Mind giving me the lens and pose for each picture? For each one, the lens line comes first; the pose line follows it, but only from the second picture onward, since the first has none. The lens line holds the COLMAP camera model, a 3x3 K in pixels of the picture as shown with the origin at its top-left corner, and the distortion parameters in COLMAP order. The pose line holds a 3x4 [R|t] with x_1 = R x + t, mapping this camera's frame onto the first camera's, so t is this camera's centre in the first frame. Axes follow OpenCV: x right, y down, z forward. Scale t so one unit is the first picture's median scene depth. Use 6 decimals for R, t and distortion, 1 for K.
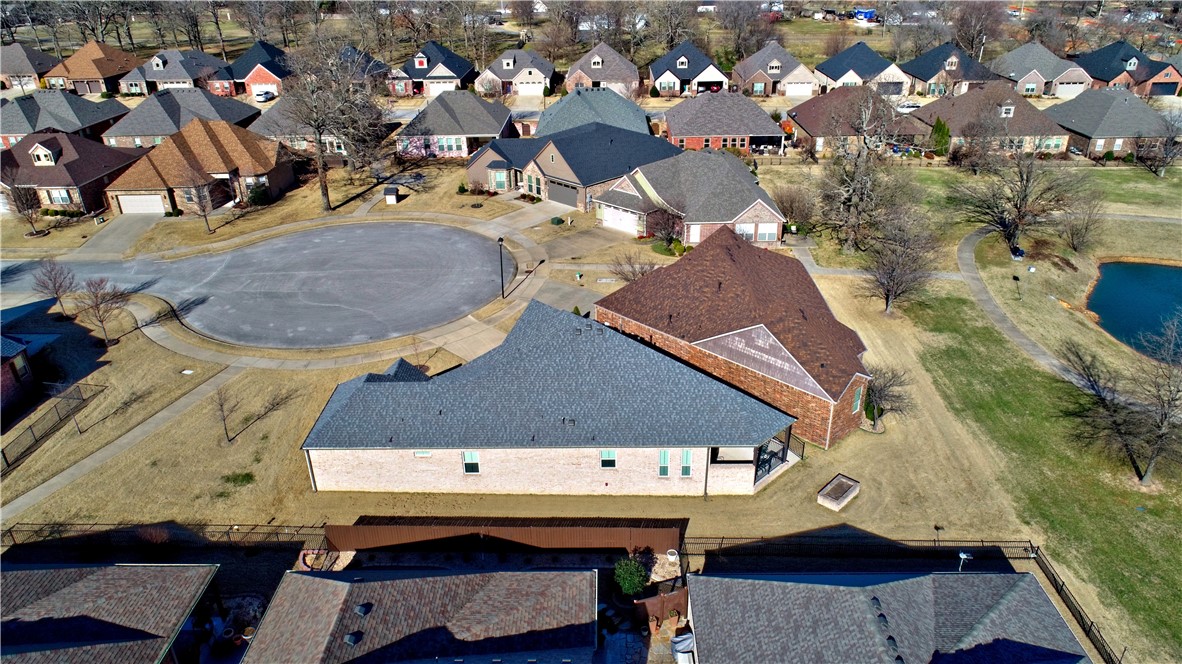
lens RADIAL K [[807.0, 0, 591.0], [0, 807.0, 332.0], [0, 0, 1]] dist [0.004254, -0.004004]
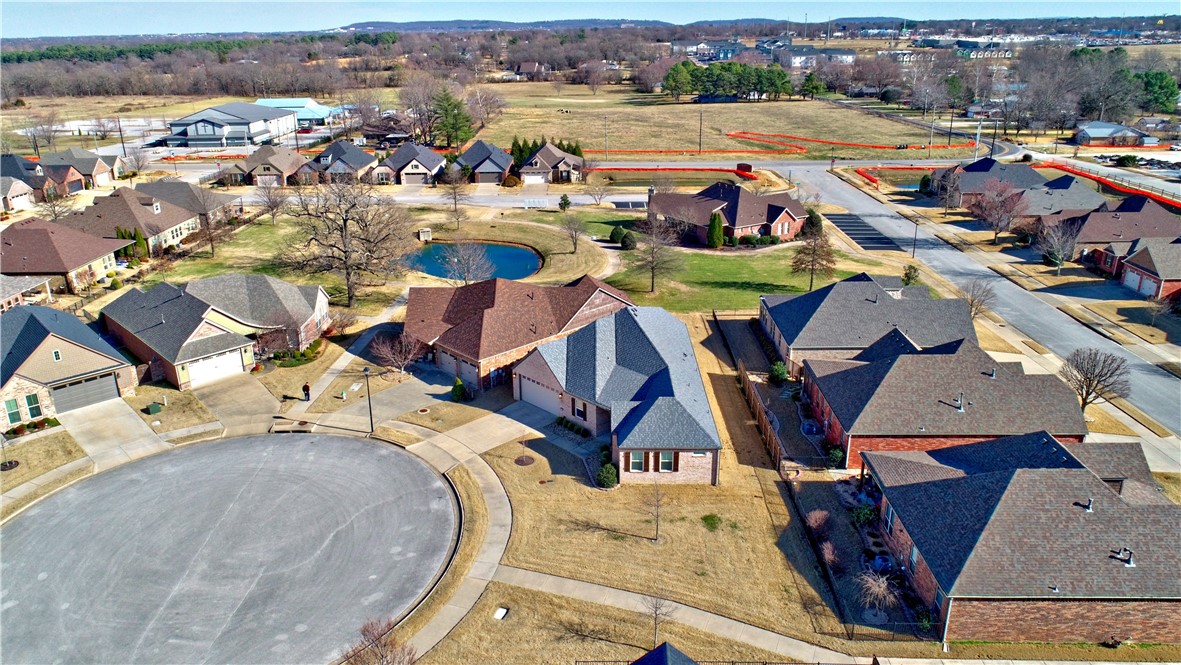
lens RADIAL K [[806.4, 0, 590.5], [0, 806.4, 332.5], [0, 0, 1]] dist [0.004254, -0.004004]
pose [[0.002751, -0.335768, 0.941941, -0.856283], [0.454396, 0.839503, 0.297926, -0.272434], [-0.890796, 0.427194, 0.154881, 0.531015]]
